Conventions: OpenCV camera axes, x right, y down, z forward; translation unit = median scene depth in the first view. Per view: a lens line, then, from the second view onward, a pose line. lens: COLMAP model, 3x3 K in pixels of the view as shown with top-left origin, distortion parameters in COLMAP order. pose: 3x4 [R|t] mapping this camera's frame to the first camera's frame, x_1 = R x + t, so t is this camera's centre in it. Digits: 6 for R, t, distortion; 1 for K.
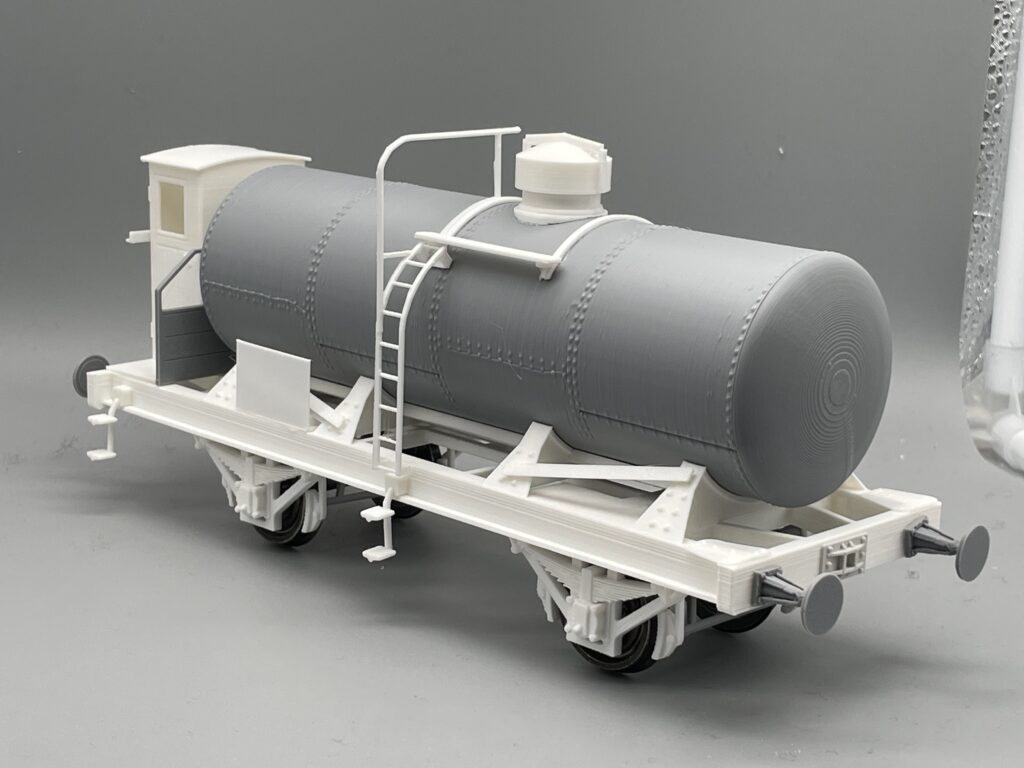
lens RADIAL K [[1914.8, 0, 512.0], [0, 1914.8, 384.0], [0, 0, 1]] dist [0.149590, -0.071657]
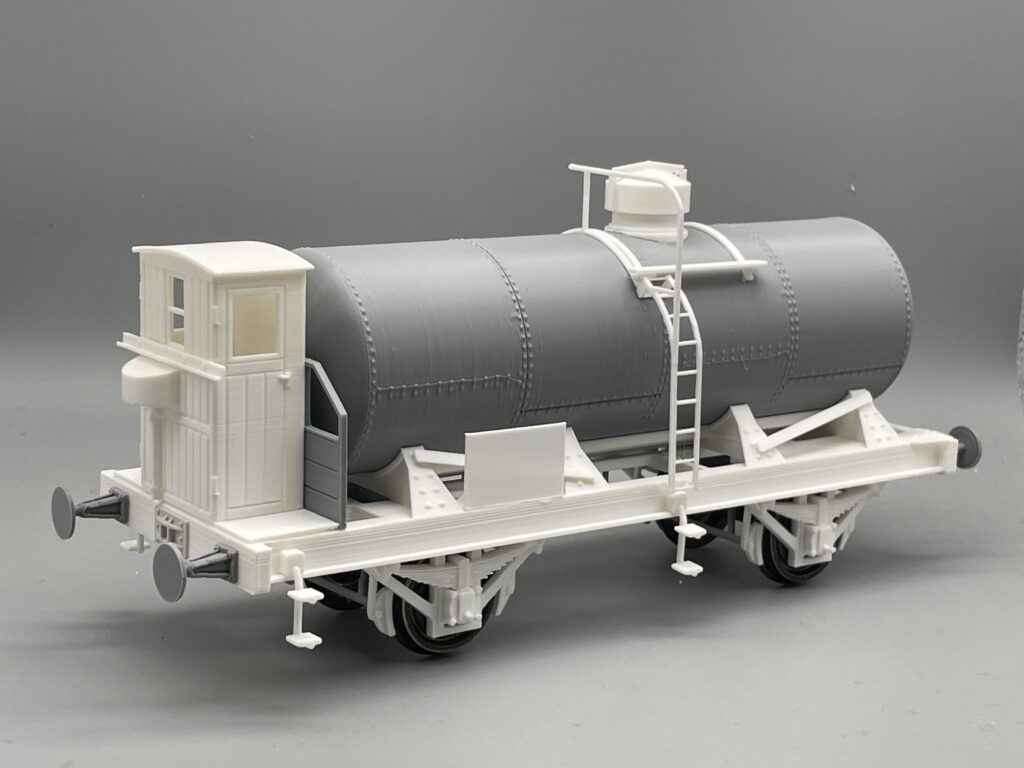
lens RADIAL K [[1914.8, 0, 512.0], [0, 1914.8, 384.0], [0, 0, 1]] dist [0.149590, -0.071657]
pose [[0.143119, -0.216706, 0.965689, -1.102473], [0.183139, 0.964682, 0.189338, -0.232673], [-0.972614, 0.149757, 0.177752, 0.898475]]
